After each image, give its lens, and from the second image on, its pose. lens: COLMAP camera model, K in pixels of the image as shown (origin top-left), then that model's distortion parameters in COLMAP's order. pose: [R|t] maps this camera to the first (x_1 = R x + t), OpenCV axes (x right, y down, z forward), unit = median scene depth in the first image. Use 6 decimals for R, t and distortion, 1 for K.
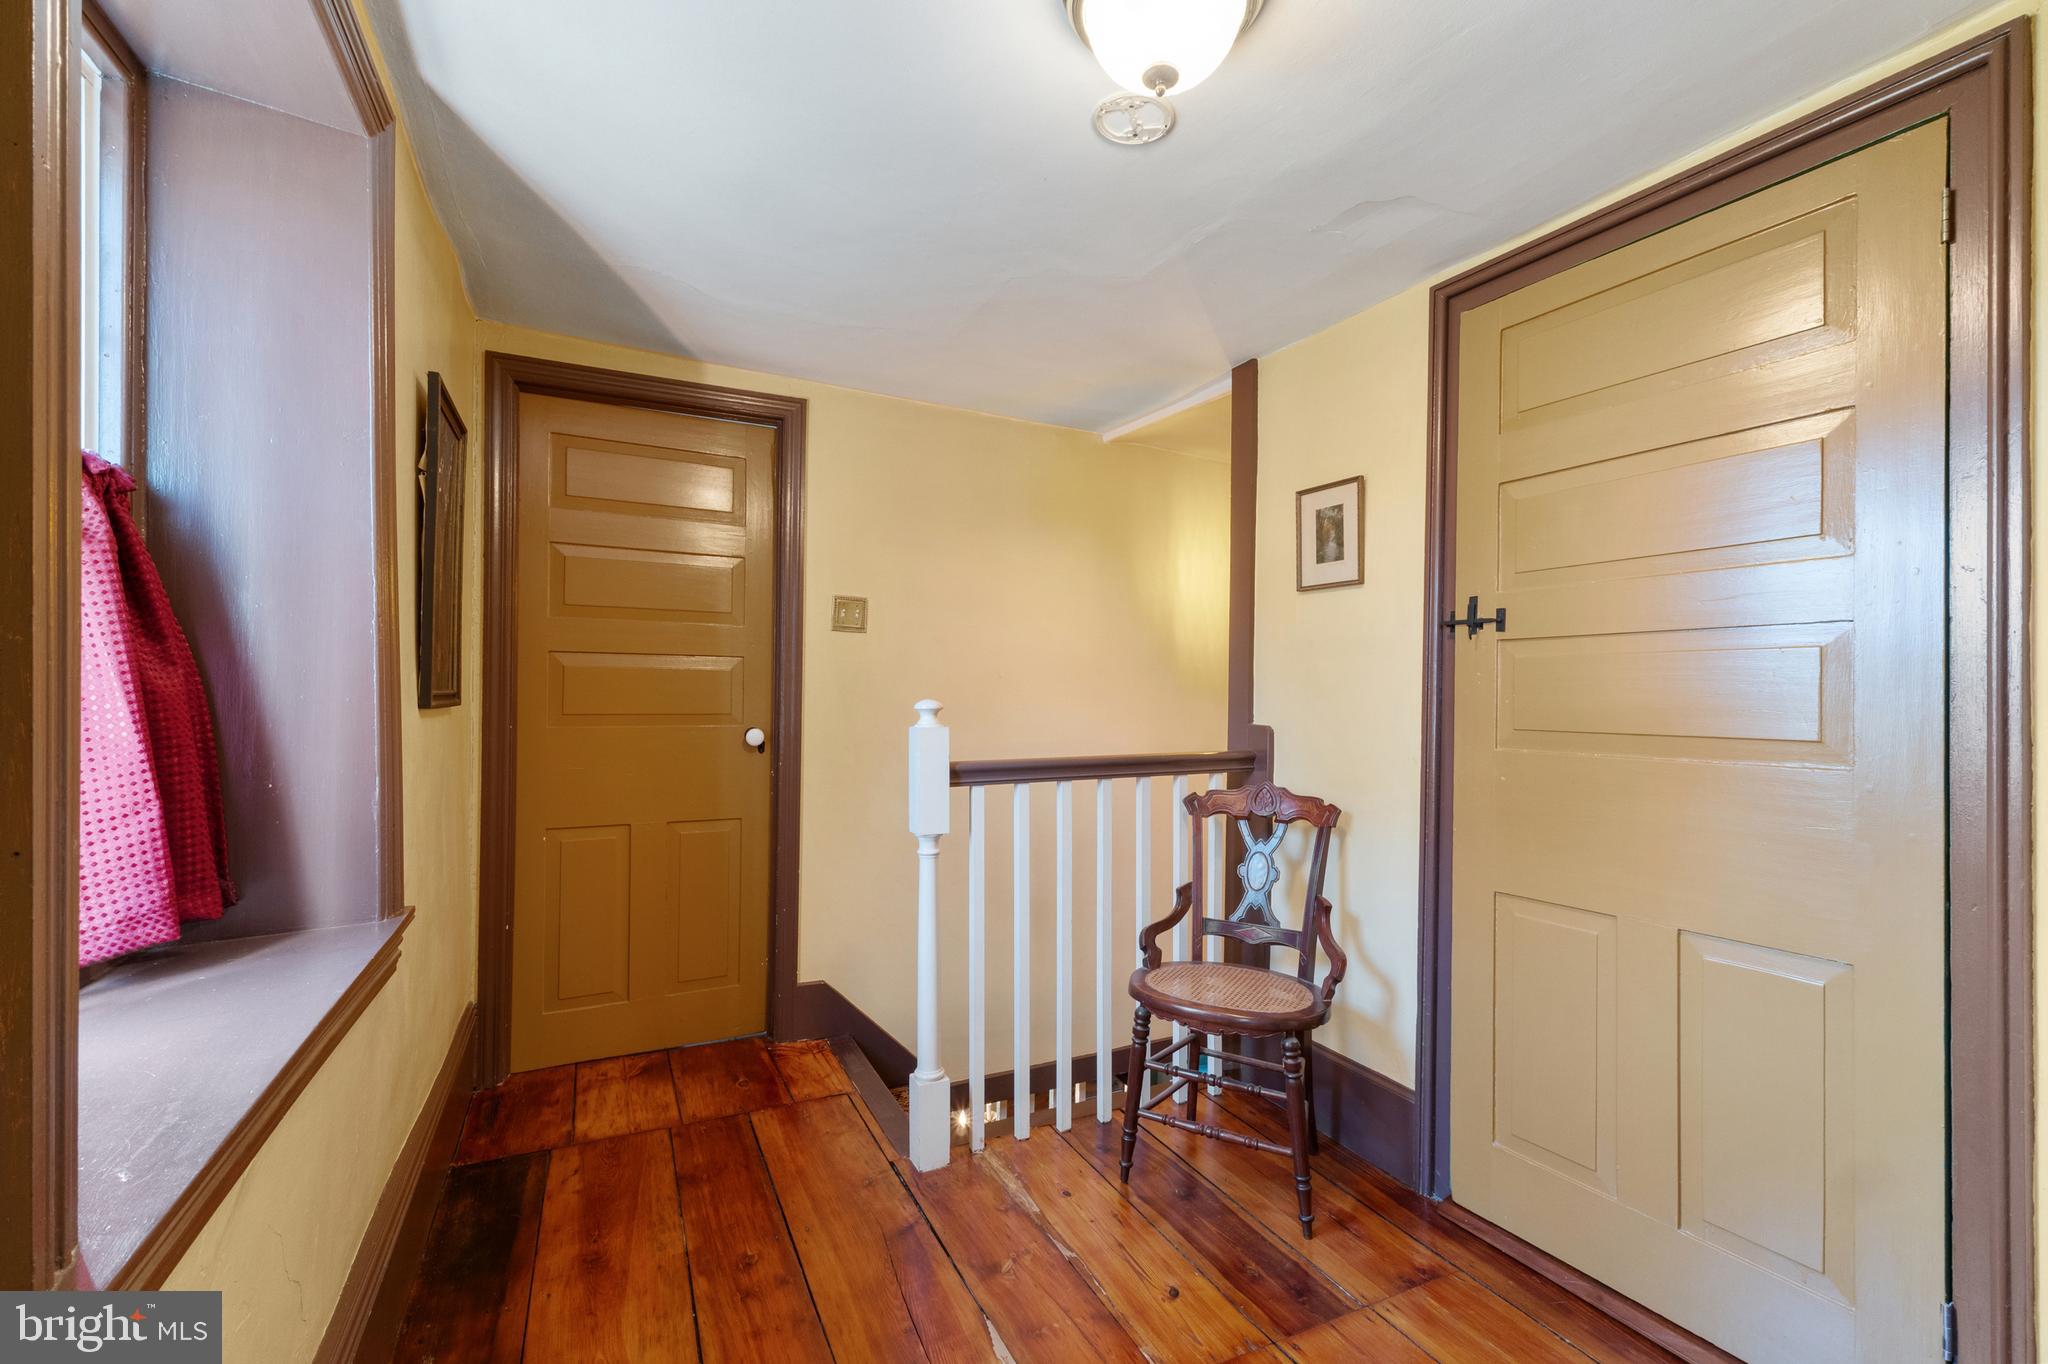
lens RADIAL K [[867.6, 0, 1017.0], [0, 867.6, 688.2], [0, 0, 1]] dist [0.004432, 0.000204]
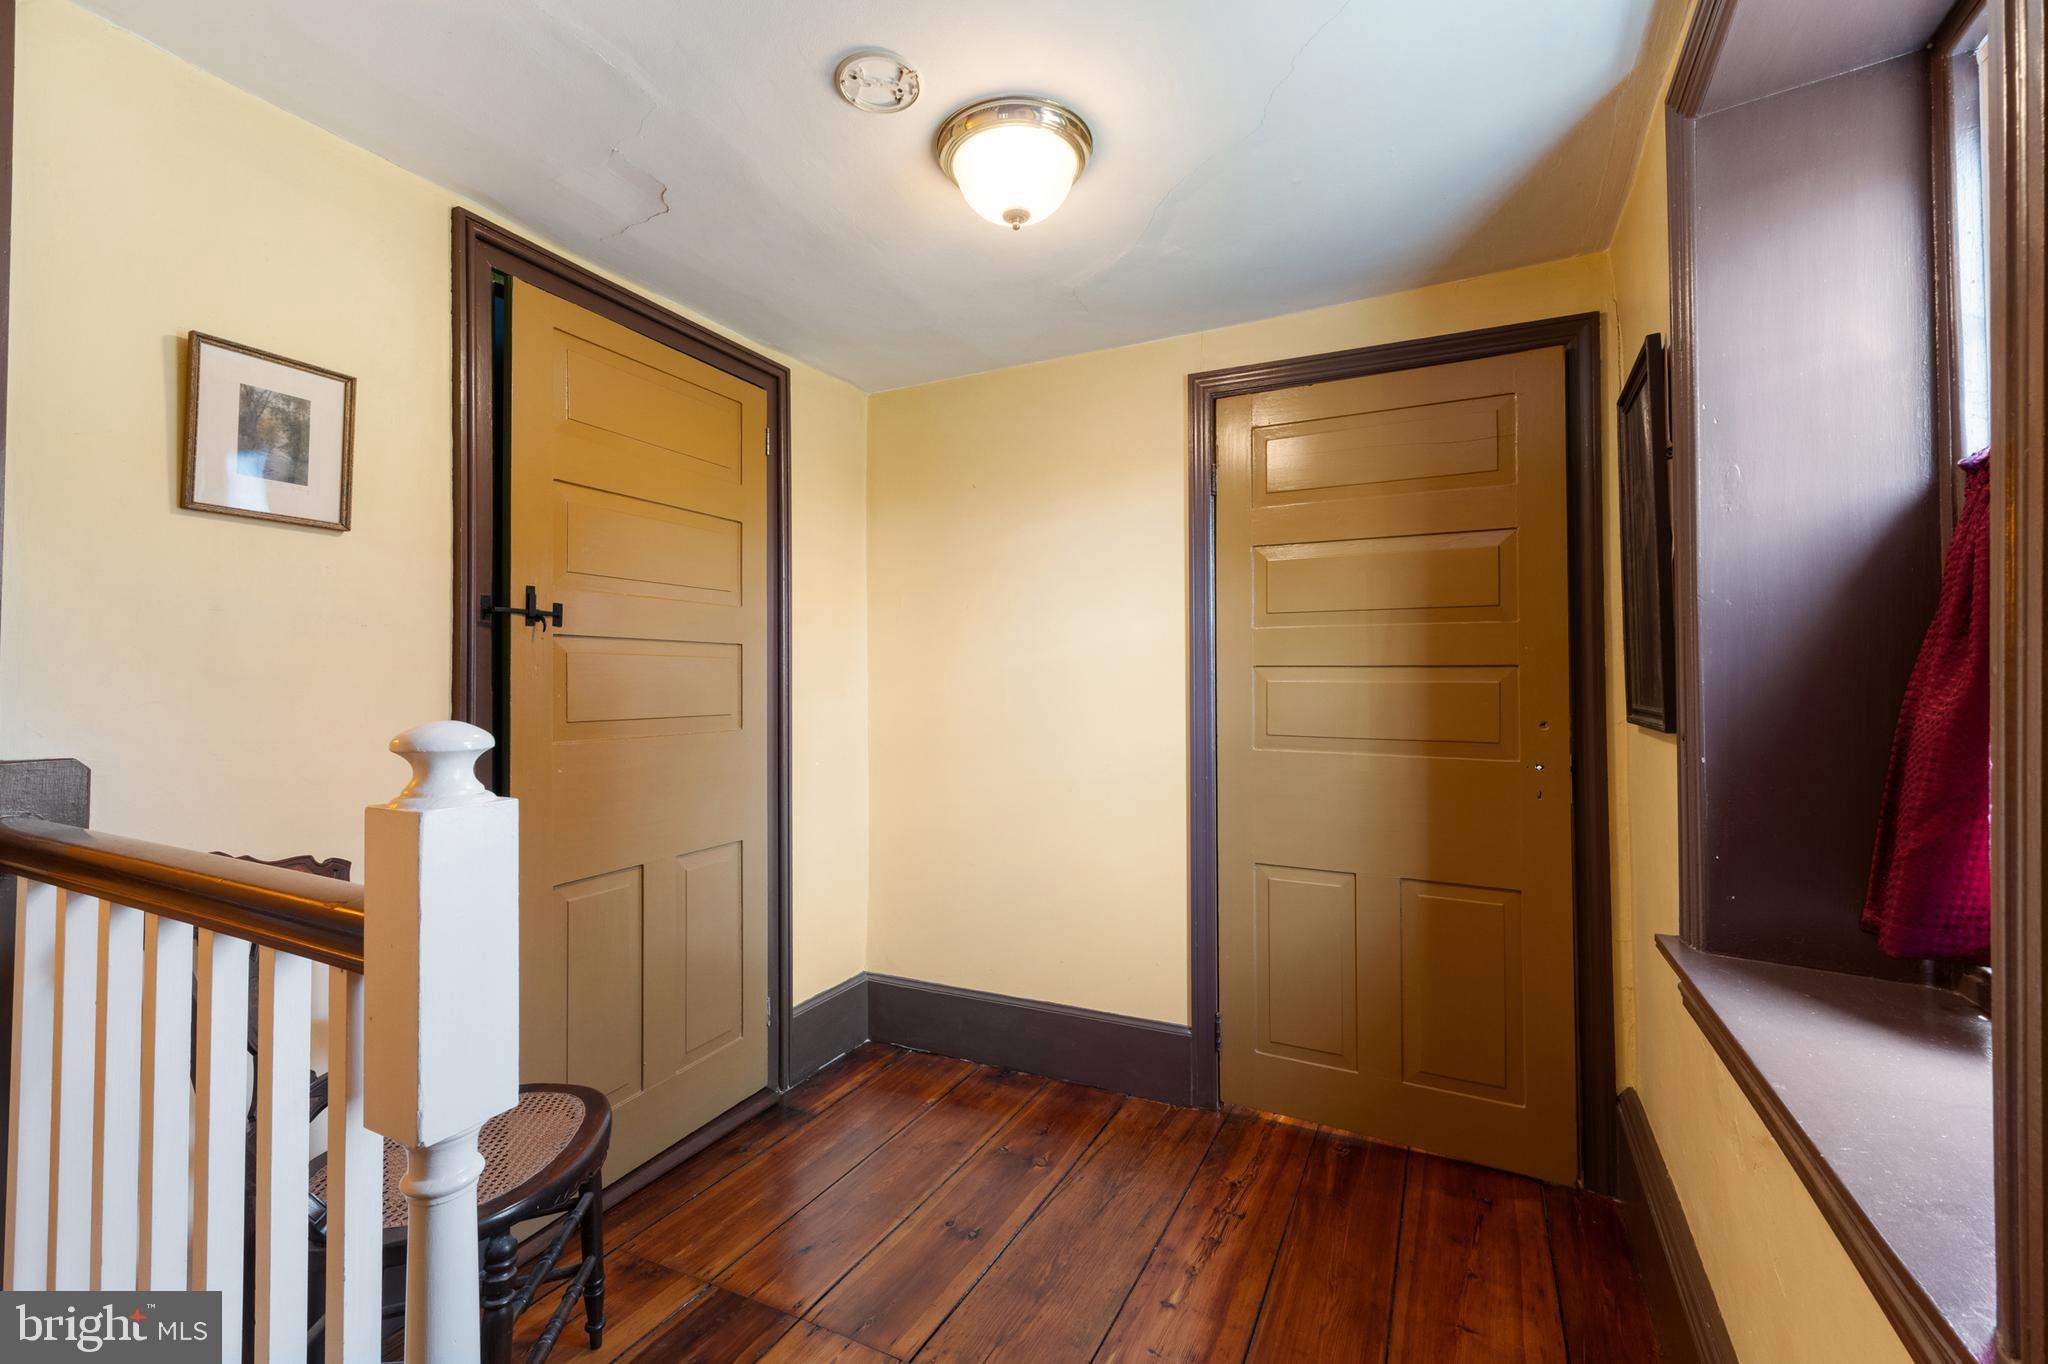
lens RADIAL K [[867.6, 0, 1017.0], [0, 867.6, 688.2], [0, 0, 1]] dist [0.004432, 0.000204]
pose [[-0.593155, 0.006297, 0.805063, -0.556196], [0.009497, 0.999955, -0.000825, 0.012295], [-0.805032, 0.007156, -0.593188, 1.136082]]
